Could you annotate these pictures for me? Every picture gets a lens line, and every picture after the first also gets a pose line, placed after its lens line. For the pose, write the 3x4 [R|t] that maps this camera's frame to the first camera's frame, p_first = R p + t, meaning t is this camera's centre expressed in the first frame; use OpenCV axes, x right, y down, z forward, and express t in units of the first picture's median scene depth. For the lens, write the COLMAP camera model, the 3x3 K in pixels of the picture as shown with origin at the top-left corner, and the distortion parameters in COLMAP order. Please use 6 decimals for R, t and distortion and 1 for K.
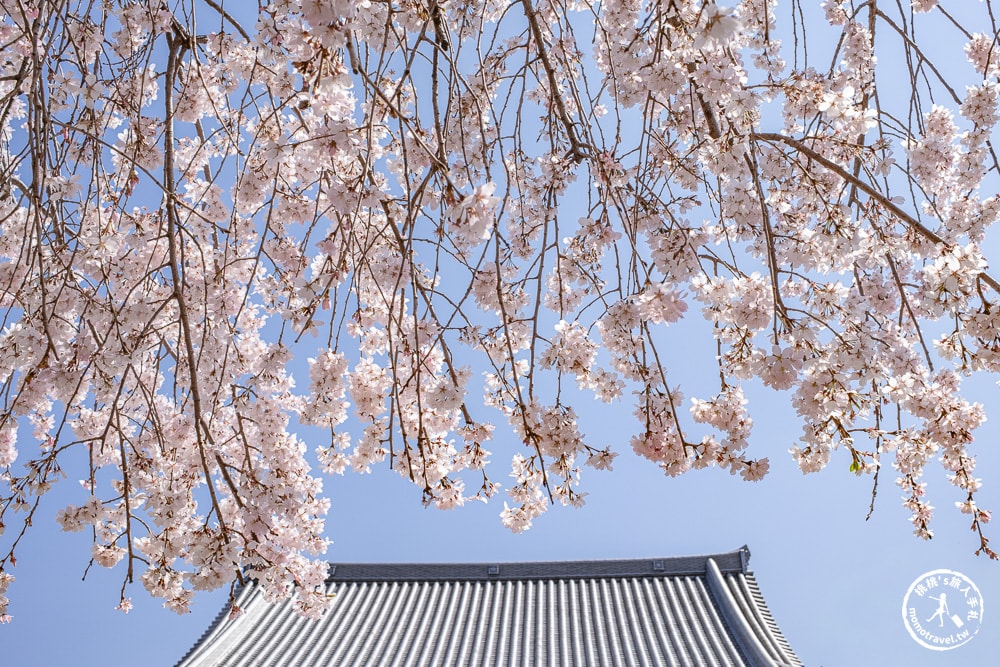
lens RADIAL K [[1064.8, 0, 500.0], [0, 1064.8, 333.5], [0, 0, 1]] dist [-0.012031, 0.002816]
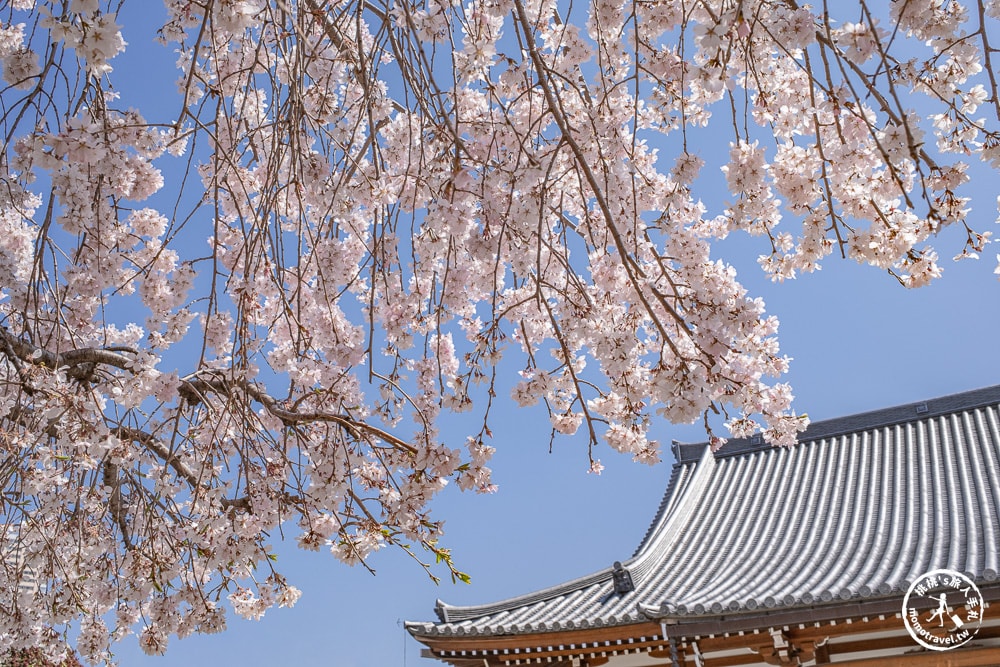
lens RADIAL K [[1035.2, 0, 500.0], [0, 1035.2, 333.5], [0, 0, 1]] dist [-0.011001, -0.000967]
pose [[0.905006, -0.225273, -0.360855, -0.058028], [0.262977, 0.963037, 0.058333, 0.056051], [0.334376, -0.147688, 0.930796, 0.090249]]
